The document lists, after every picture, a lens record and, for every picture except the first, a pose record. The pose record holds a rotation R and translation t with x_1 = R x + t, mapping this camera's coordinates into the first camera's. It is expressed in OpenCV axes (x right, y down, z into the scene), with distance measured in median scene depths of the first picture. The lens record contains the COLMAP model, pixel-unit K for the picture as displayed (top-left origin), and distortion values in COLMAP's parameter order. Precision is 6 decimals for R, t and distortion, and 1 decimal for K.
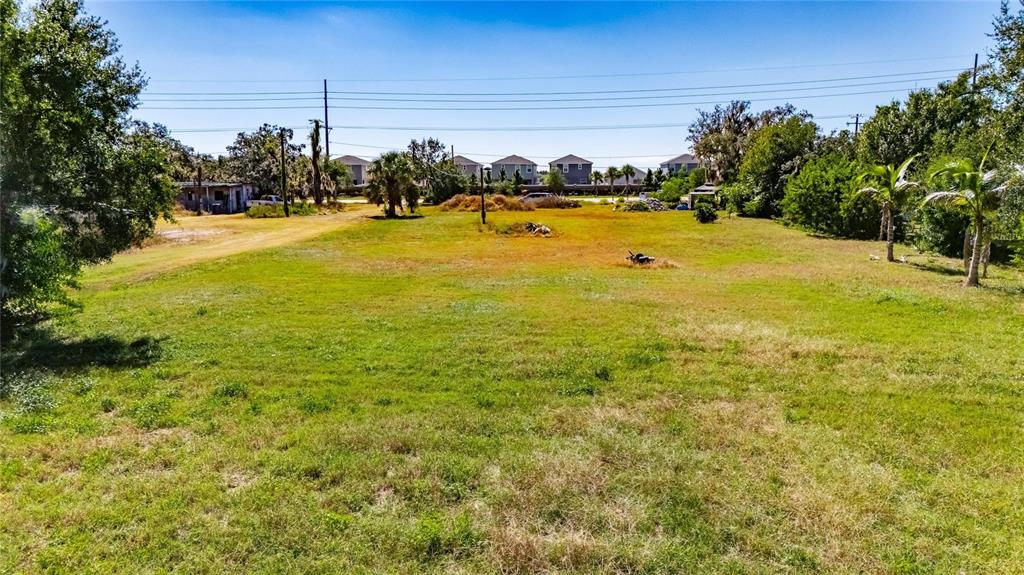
lens RADIAL K [[740.0, 0, 515.0], [0, 740.0, 316.2], [0, 0, 1]] dist [0.084018, -0.083156]
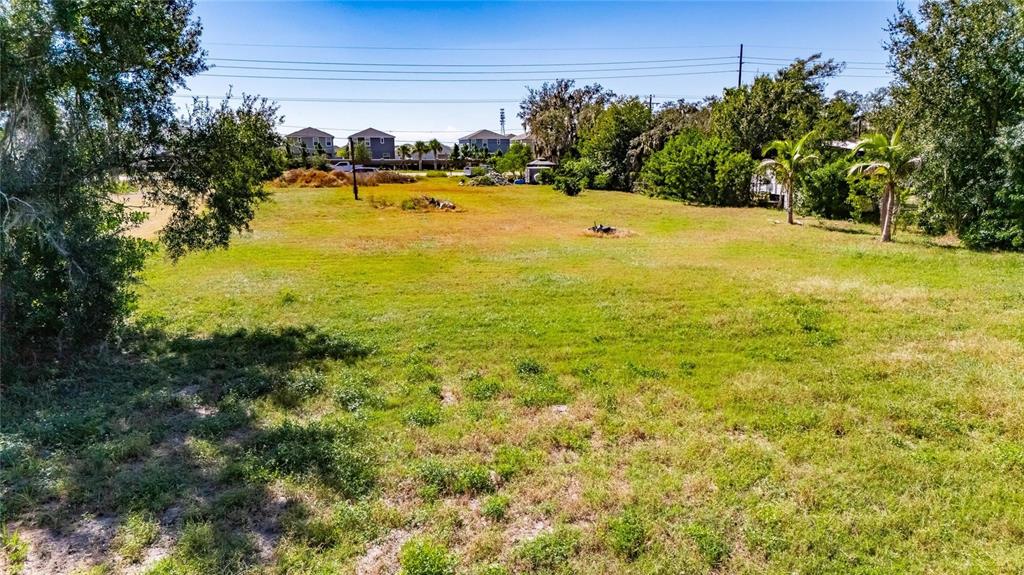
lens RADIAL K [[740.0, 0, 515.0], [0, 740.0, 316.2], [0, 0, 1]] dist [0.084018, -0.083156]
pose [[0.950989, -0.067421, 0.301786, -0.105405], [0.057637, 0.997486, 0.041221, -0.001623], [-0.303807, -0.021807, 0.952484, 0.011237]]
